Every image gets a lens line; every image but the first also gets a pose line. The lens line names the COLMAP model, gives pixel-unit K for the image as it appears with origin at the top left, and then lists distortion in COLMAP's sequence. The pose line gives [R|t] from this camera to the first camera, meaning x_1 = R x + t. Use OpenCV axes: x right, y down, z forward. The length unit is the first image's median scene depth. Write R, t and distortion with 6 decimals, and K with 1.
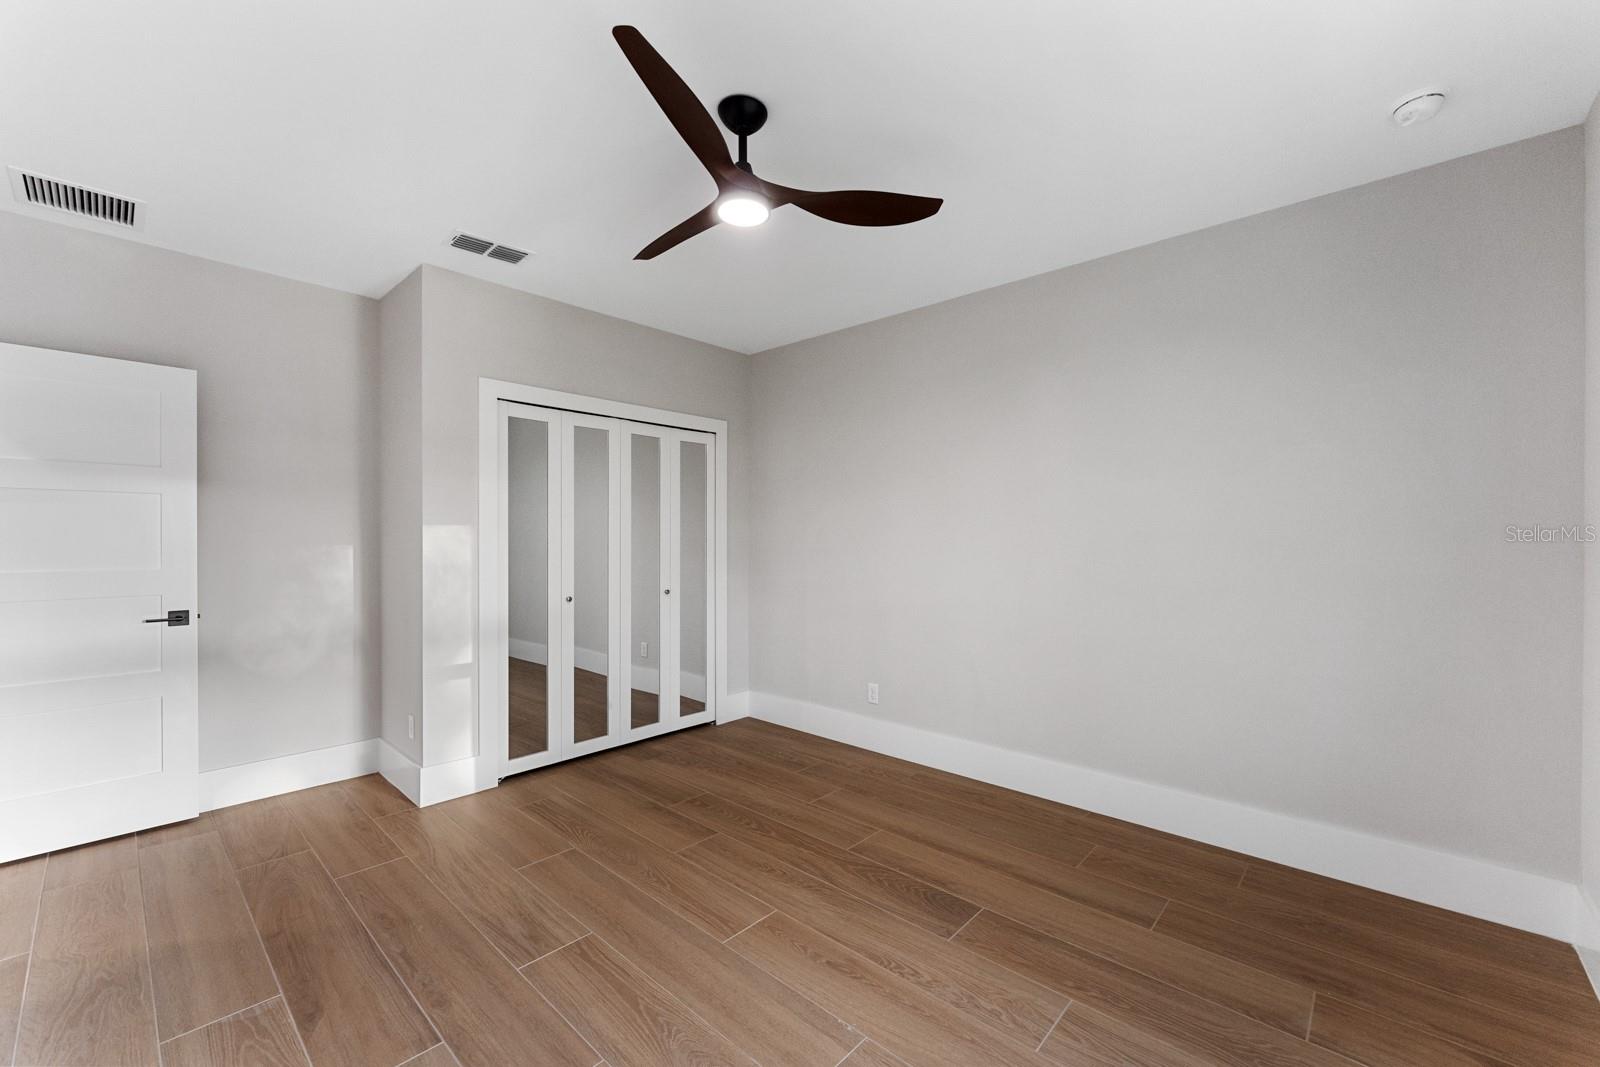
lens RADIAL K [[648.4, 0, 799.8], [0, 648.4, 529.4], [0, 0, 1]] dist [-0.004845, -0.000202]
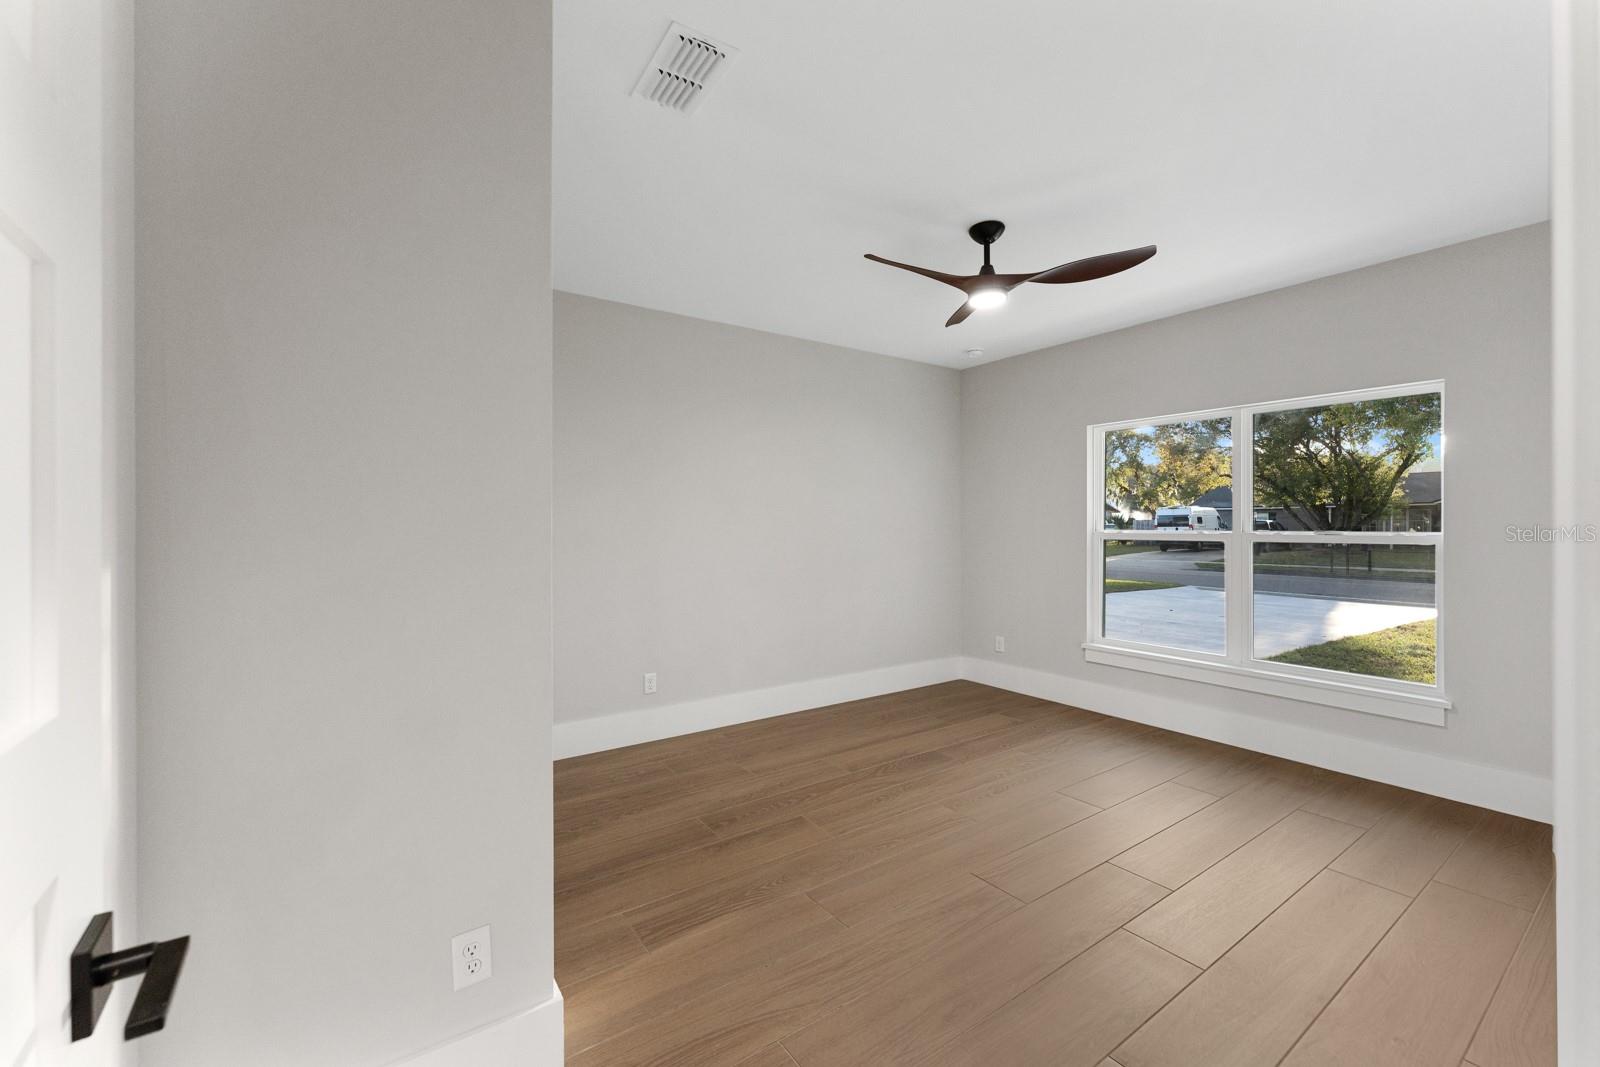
lens RADIAL K [[645.0, 0, 795.5], [0, 645.0, 525.3], [0, 0, 1]] dist [0.001036, -0.000043]
pose [[0.219976, 0.000539, 0.975505, -1.123760], [-0.006227, 0.999980, 0.000852, 0.011100], [-0.975485, -0.006262, 0.219975, 0.793024]]
